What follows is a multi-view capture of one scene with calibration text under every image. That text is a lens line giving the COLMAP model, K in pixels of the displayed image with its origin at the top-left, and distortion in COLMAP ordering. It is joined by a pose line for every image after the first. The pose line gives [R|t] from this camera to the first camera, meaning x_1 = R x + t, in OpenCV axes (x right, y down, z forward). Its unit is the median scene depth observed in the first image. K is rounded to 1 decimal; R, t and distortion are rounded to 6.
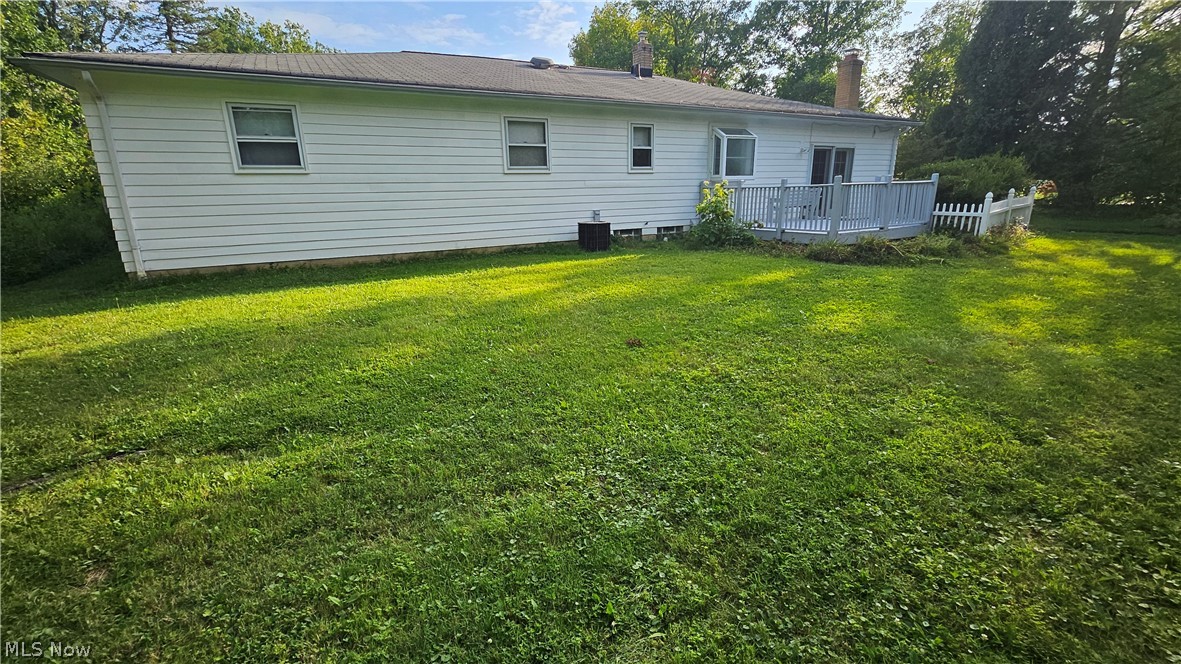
lens RADIAL K [[484.6, 0, 590.5], [0, 484.6, 332.0], [0, 0, 1]] dist [-0.002044, -0.000002]
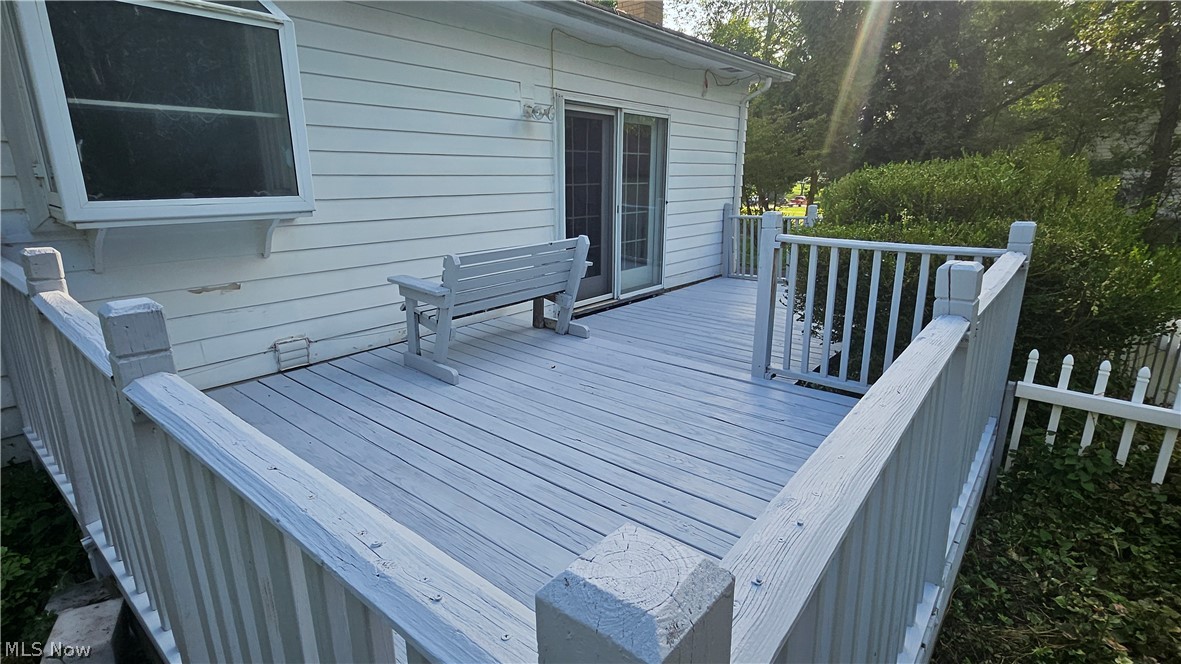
lens RADIAL K [[566.9, 0, 590.5], [0, 566.9, 332.0], [0, 0, 1]] dist [0.006204, -0.001293]
pose [[0.931657, -0.070952, 0.356345, 0.319593], [0.076547, 0.997065, -0.001607, -0.217101], [-0.355185, 0.028774, 0.934353, 0.615491]]
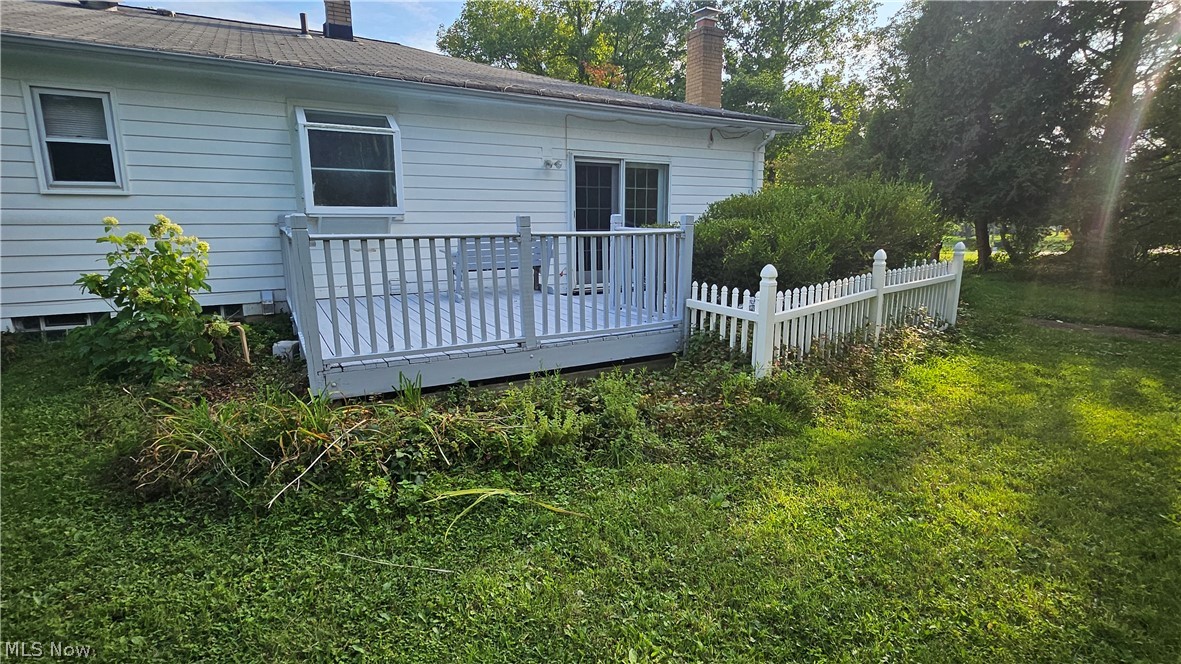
lens RADIAL K [[566.9, 0, 590.5], [0, 566.9, 332.0], [0, 0, 1]] dist [0.006204, -0.001293]
pose [[0.999544, 0.022892, 0.019693, 0.460761], [-0.021137, 0.996146, -0.085125, -0.131513], [-0.021566, 0.084670, 0.996176, 0.374807]]
